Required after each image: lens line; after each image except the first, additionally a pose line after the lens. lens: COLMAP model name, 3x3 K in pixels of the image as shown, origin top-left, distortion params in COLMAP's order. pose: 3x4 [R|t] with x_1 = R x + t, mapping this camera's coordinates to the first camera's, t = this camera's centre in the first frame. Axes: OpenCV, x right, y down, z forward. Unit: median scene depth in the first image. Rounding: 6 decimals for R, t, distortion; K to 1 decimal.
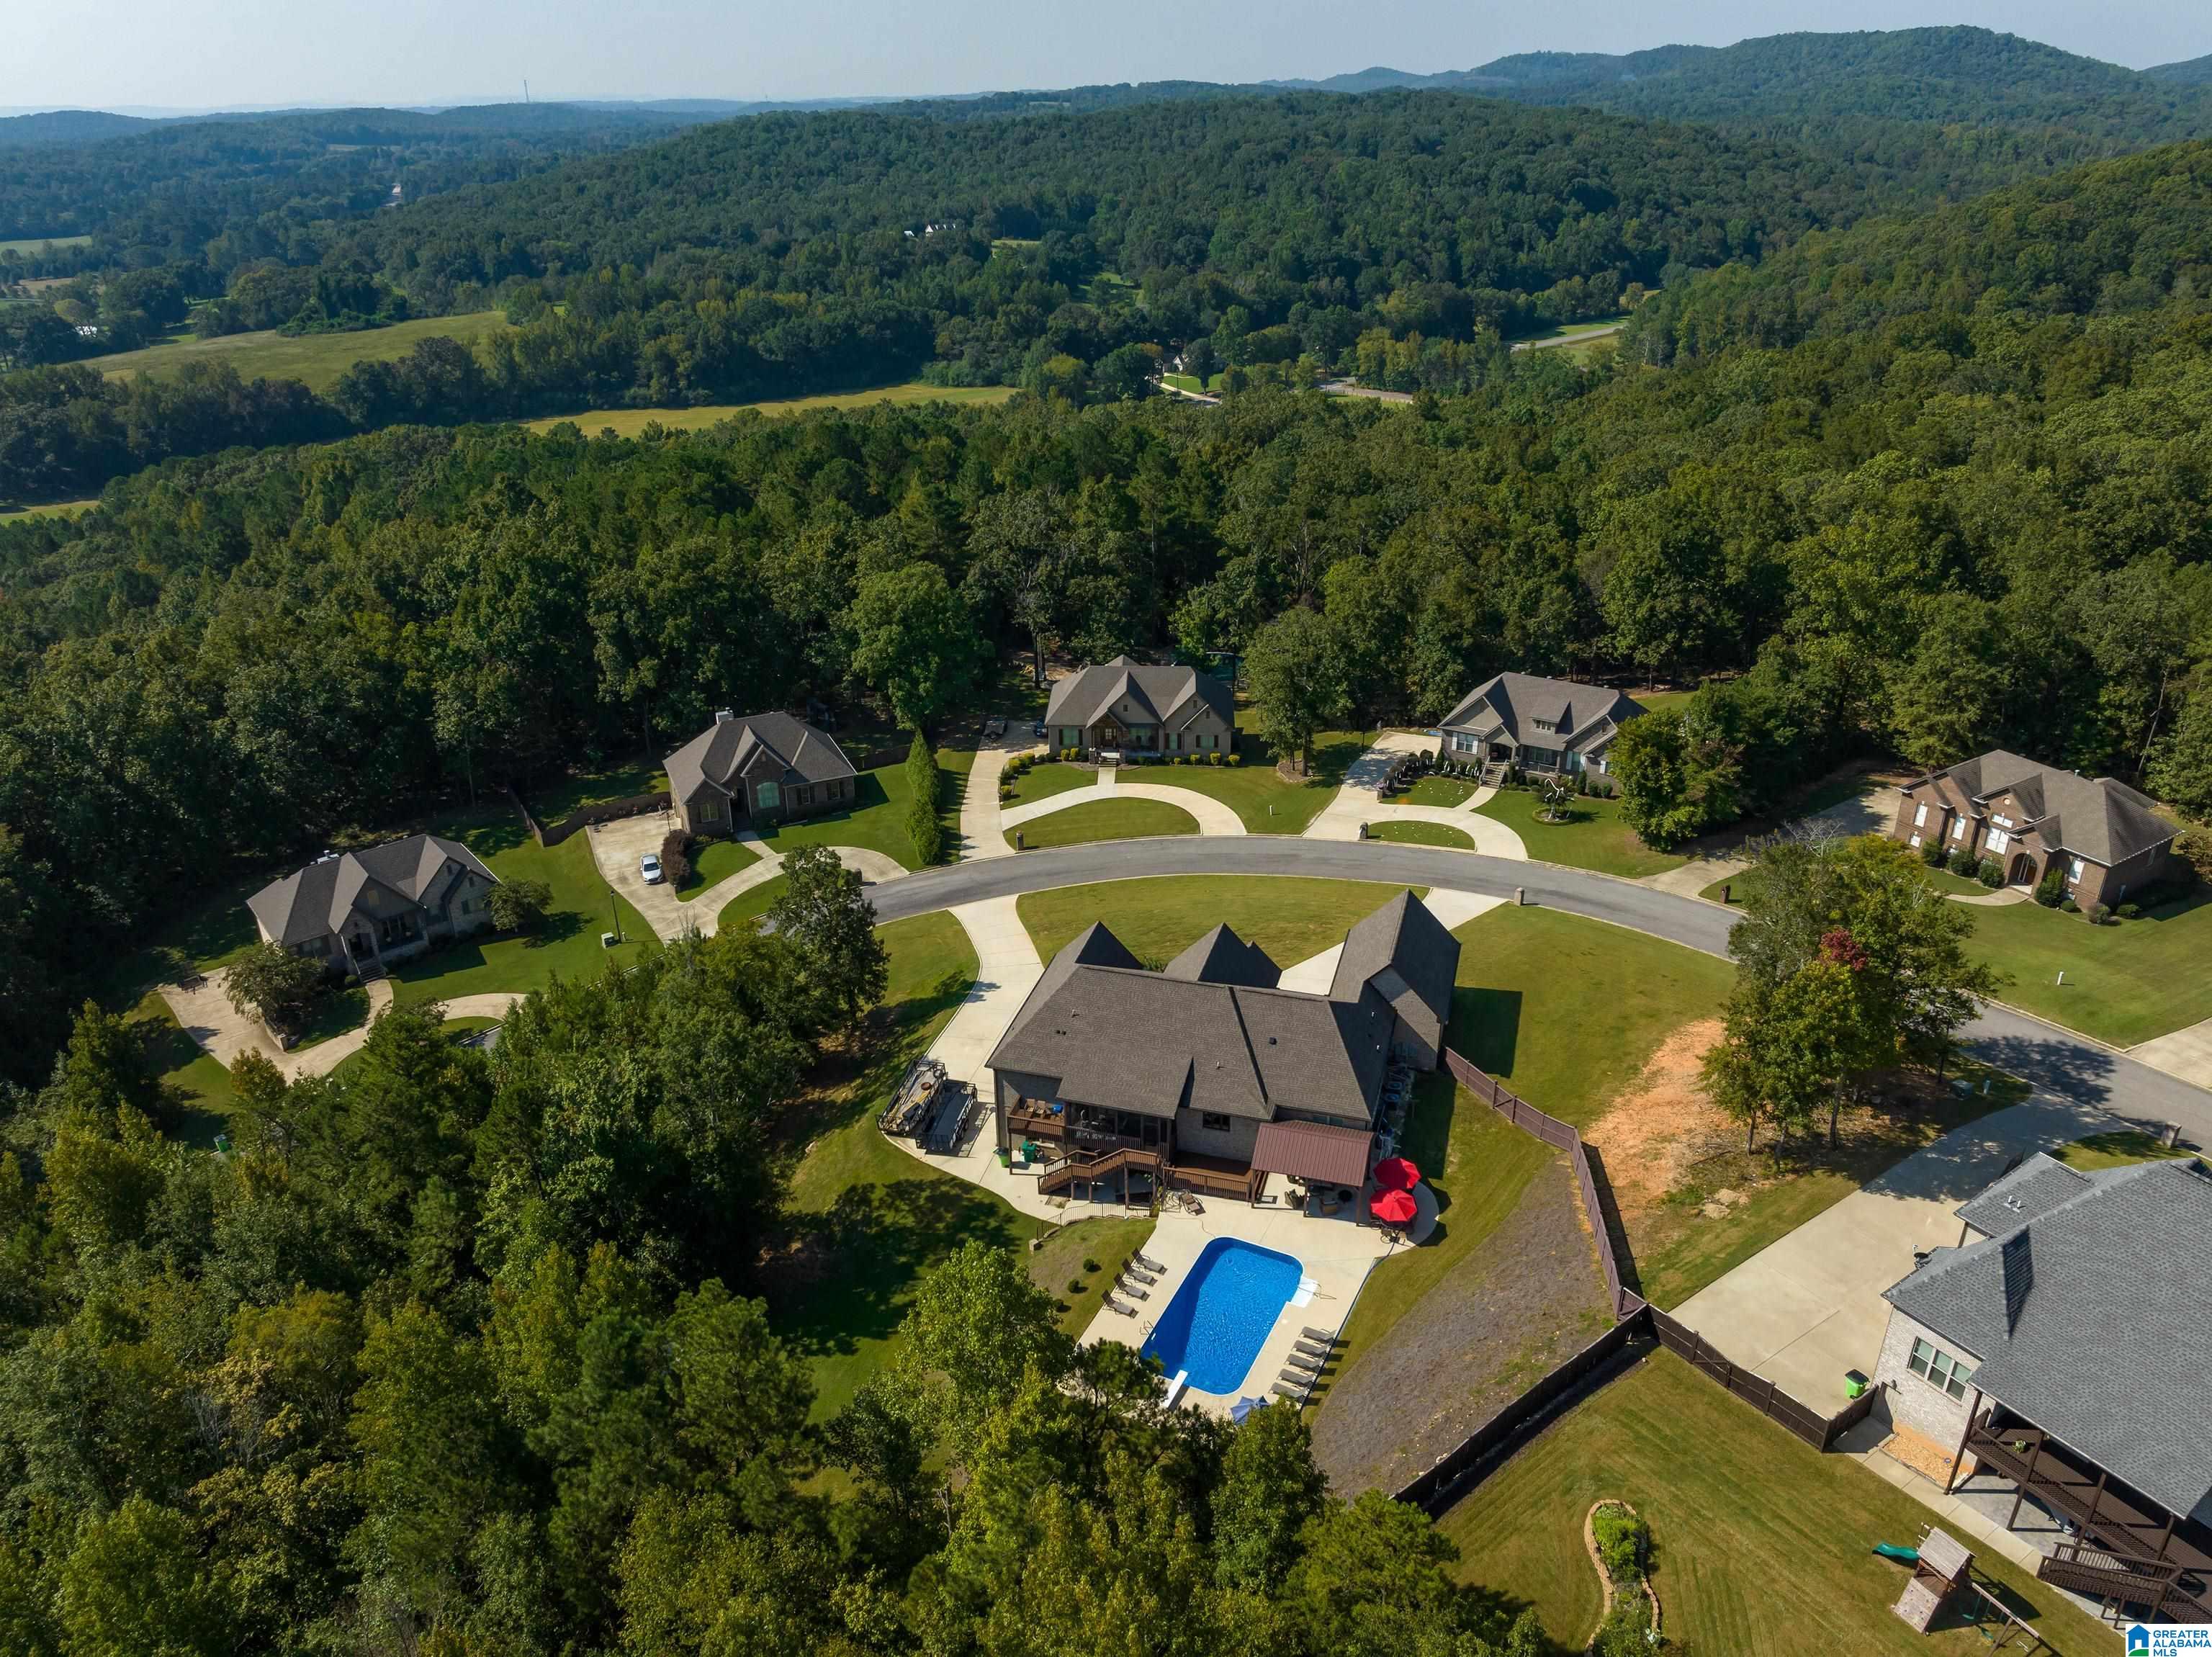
lens RADIAL K [[1573.2, 0, 1103.5], [0, 1573.2, 817.2], [0, 0, 1]] dist [-0.060386, 0.040547]
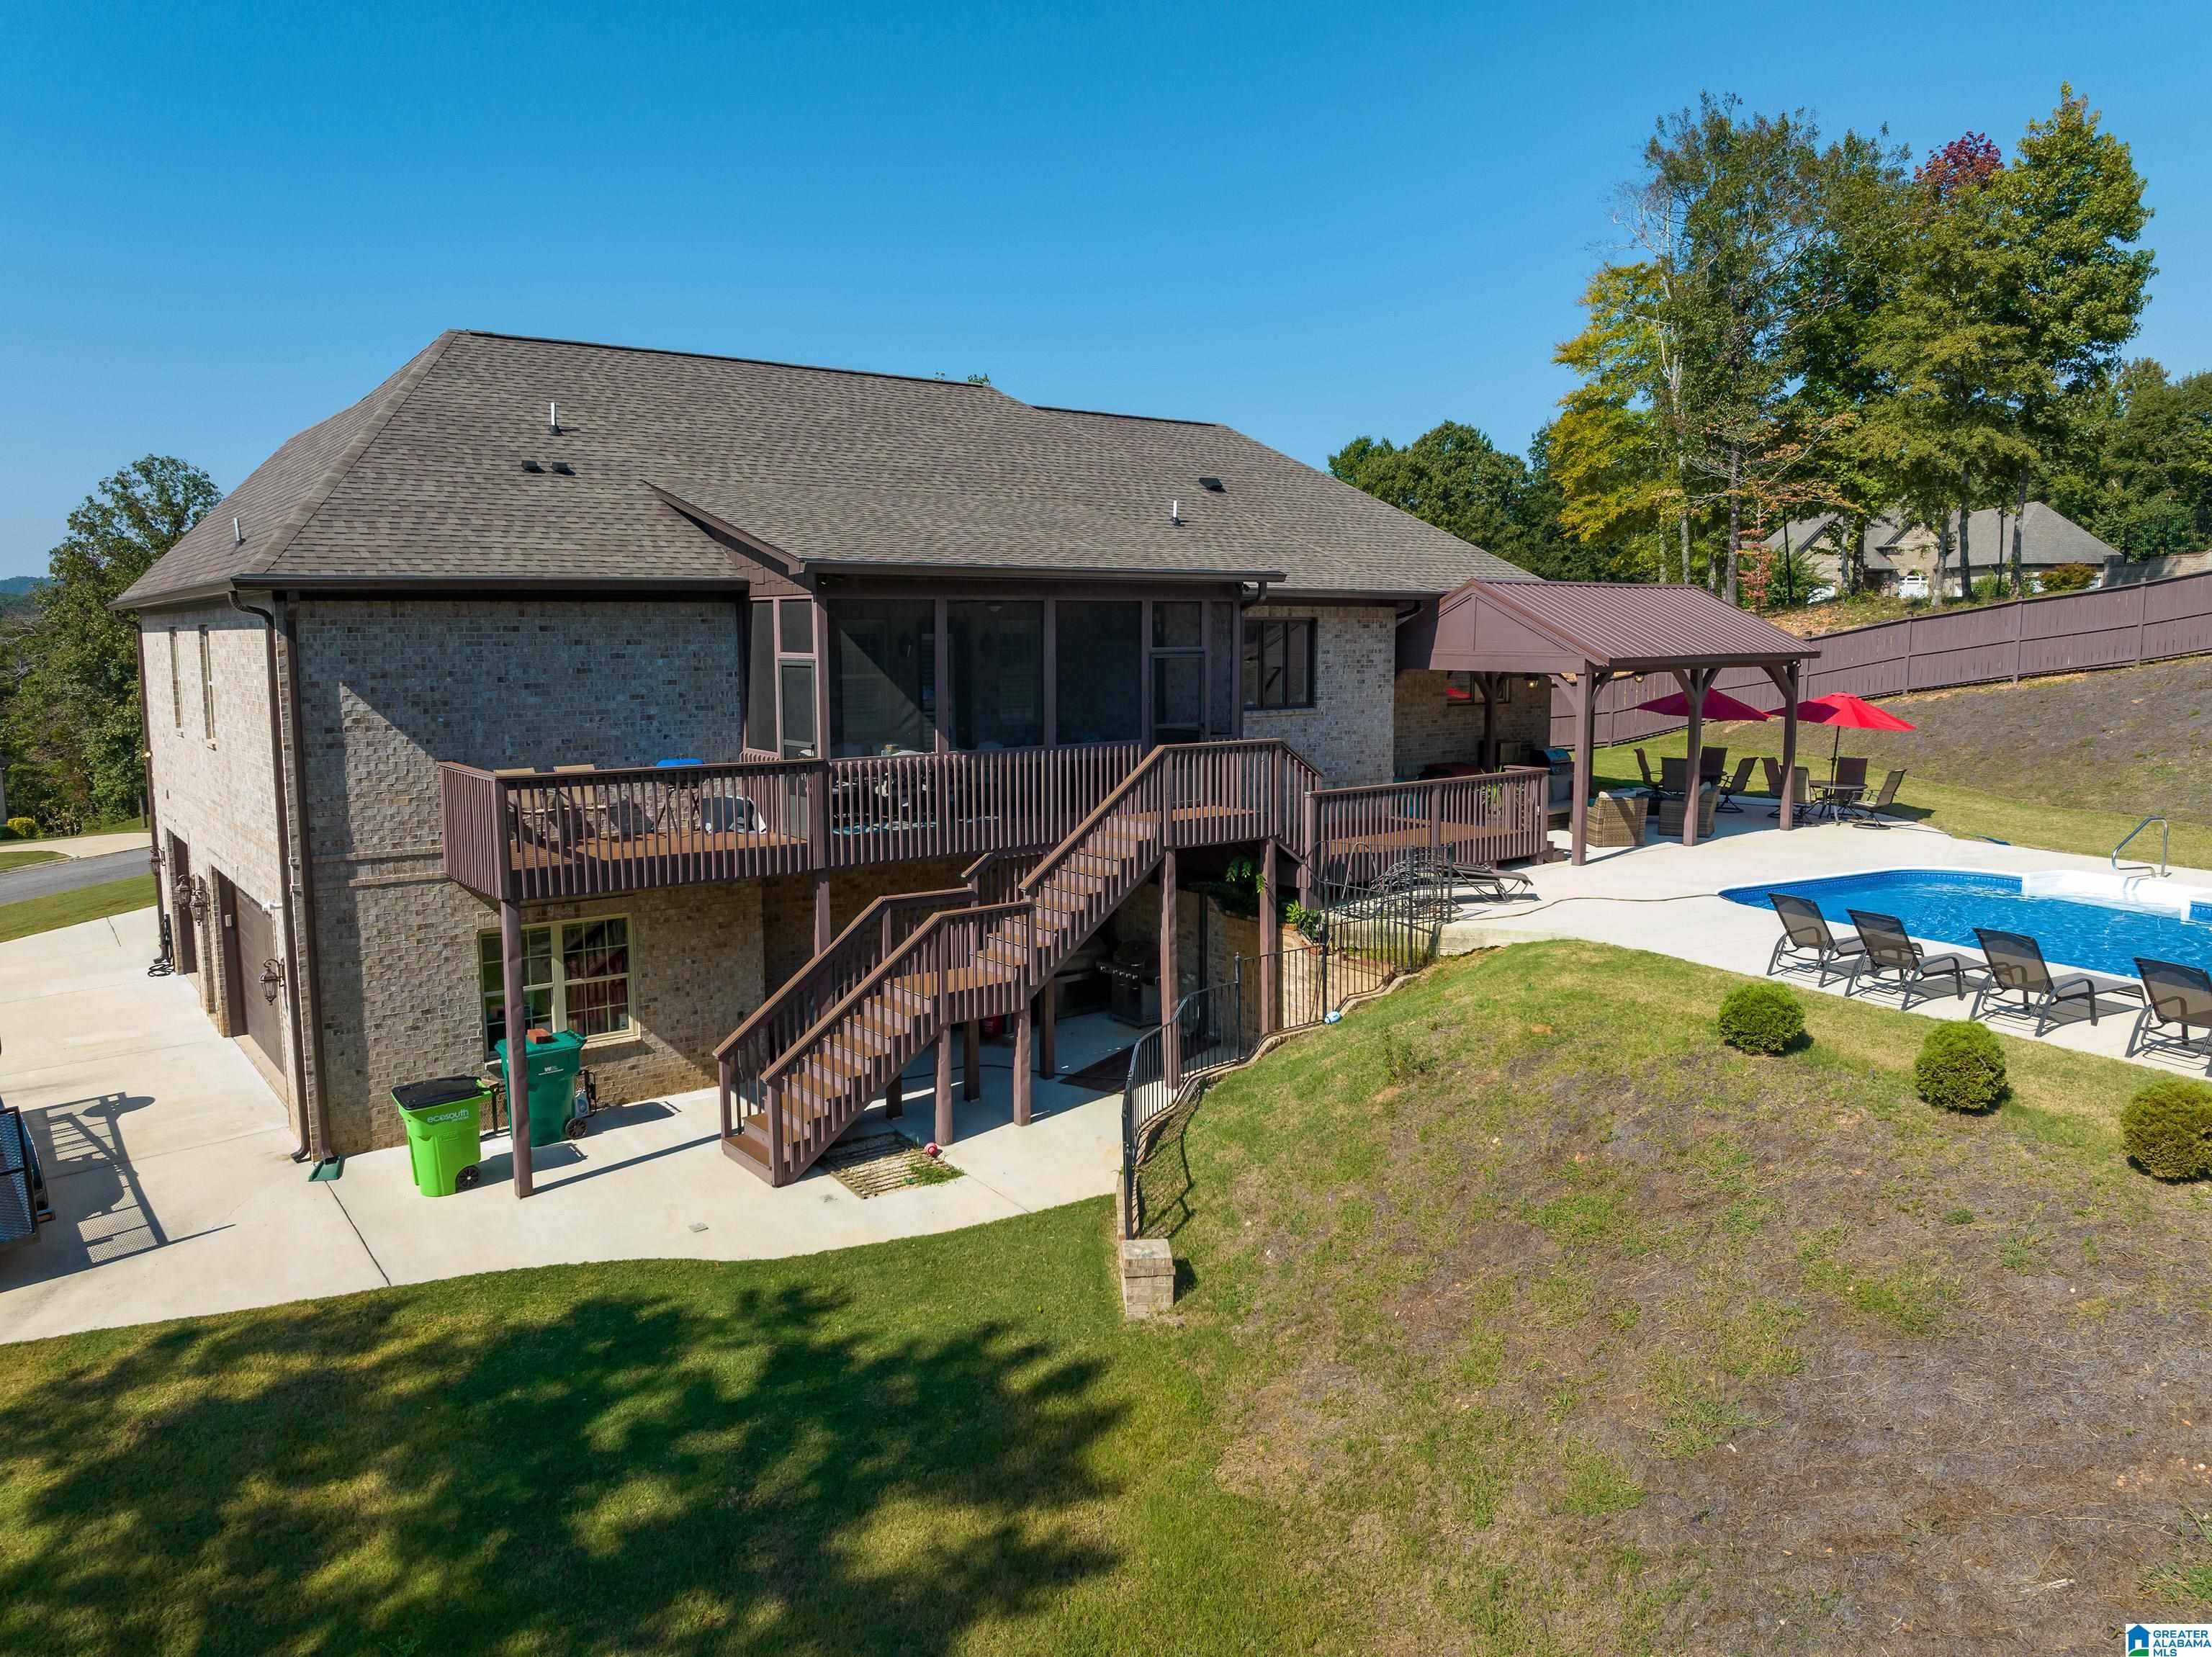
lens RADIAL K [[1573.2, 0, 1103.5], [0, 1573.2, 817.2], [0, 0, 1]] dist [-0.060386, 0.040547]
pose [[0.592914, -0.088200, 0.800421, -0.124551], [0.345648, 0.925634, -0.154042, 0.192254], [-0.727310, 0.367998, 0.579307, 0.680841]]
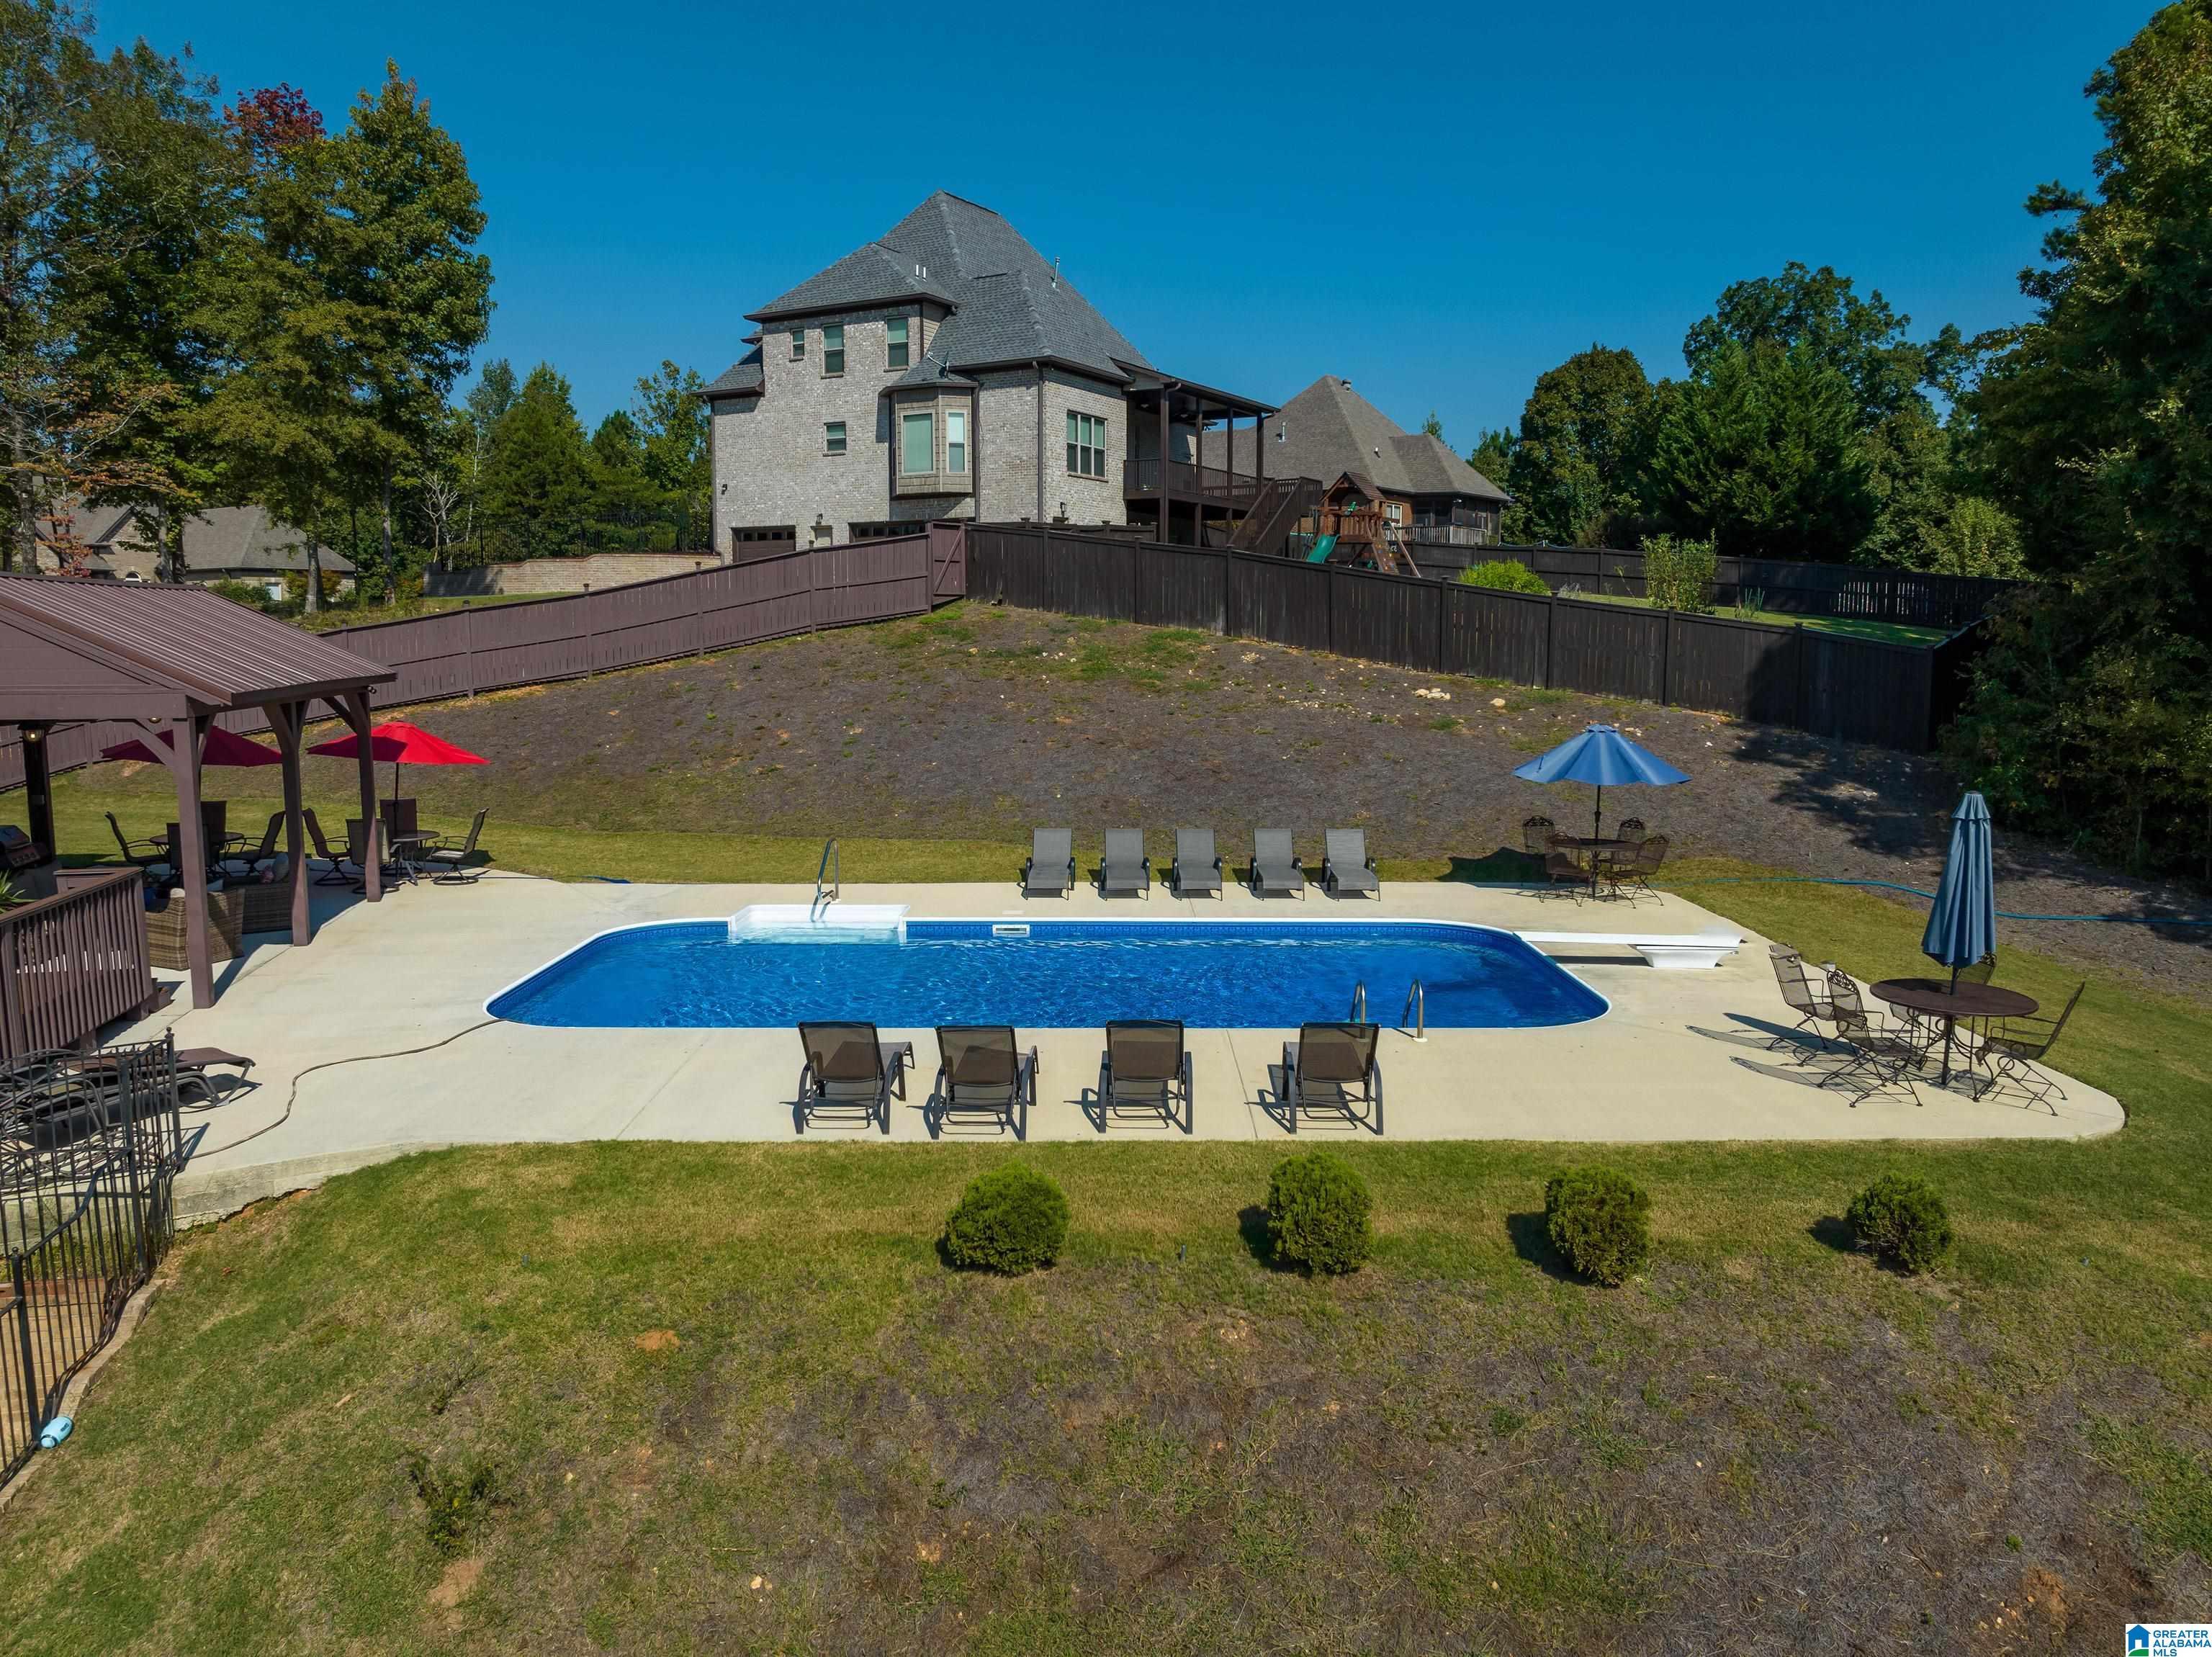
lens RADIAL K [[1573.2, 0, 1103.5], [0, 1573.2, 817.2], [0, 0, 1]] dist [-0.060386, 0.040547]
pose [[-0.435876, -0.096446, 0.894824, -0.077257], [0.393137, 0.873968, 0.285698, 0.166420], [-0.809602, 0.476317, -0.343026, 0.730792]]
